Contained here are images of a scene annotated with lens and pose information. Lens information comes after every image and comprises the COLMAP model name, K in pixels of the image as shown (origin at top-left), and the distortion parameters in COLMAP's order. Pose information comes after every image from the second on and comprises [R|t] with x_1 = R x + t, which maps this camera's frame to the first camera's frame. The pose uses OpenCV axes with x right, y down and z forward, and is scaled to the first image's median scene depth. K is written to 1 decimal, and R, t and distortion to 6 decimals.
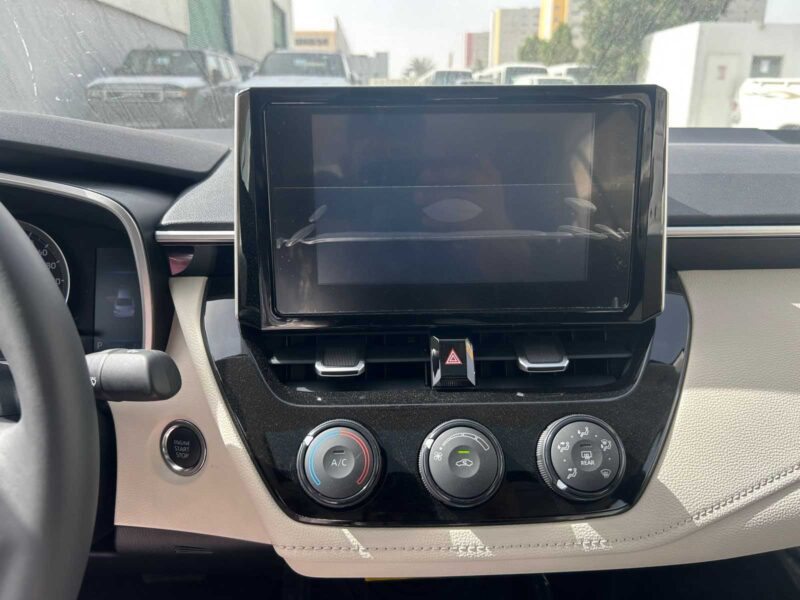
lens RADIAL K [[609.3, 0, 400.0], [0, 609.3, 300.0], [0, 0, 1]] dist [0.058102, -0.062804]
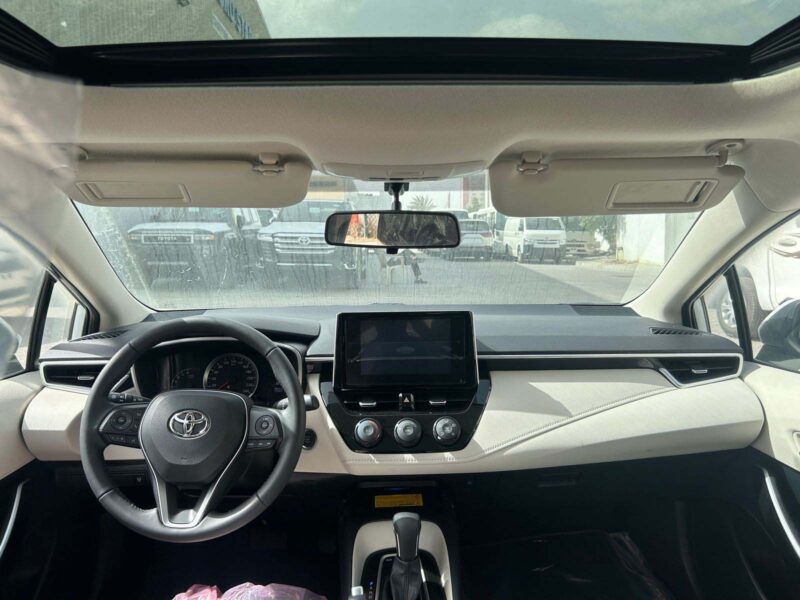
lens RADIAL K [[643.1, 0, 400.4], [0, 643.1, 310.6], [0, 0, 1]] dist [0.056878, -0.069261]
pose [[0.999986, -0.001404, -0.005112, 0.077869], [0.000453, 0.983383, -0.181543, 0.245350], [0.005282, 0.181539, 0.983370, -2.230590]]
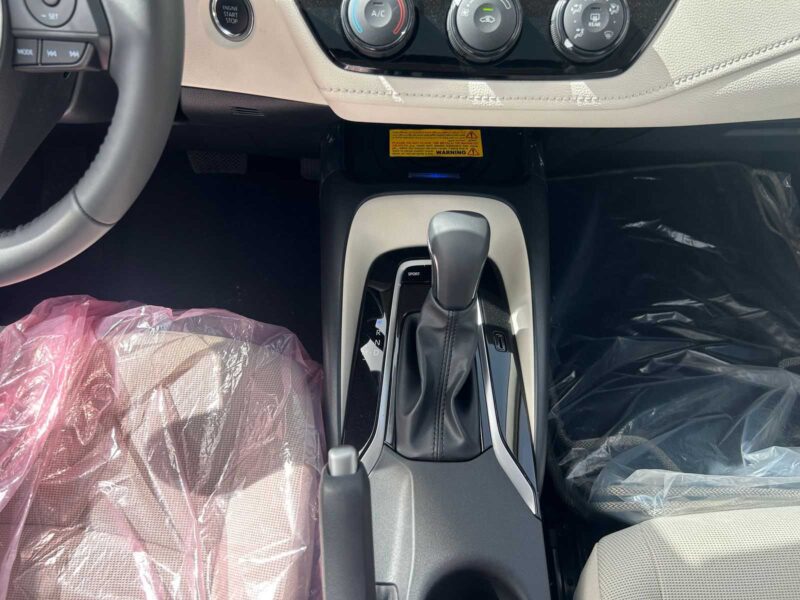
lens RADIAL K [[643.1, 0, 400.4], [0, 643.1, 310.6], [0, 0, 1]] dist [0.056878, -0.069261]
pose [[0.998542, 0.053968, -0.001181, -0.025307], [-0.046384, 0.868999, 0.492636, 0.140691], [0.027613, -0.491863, 0.870235, -0.313360]]
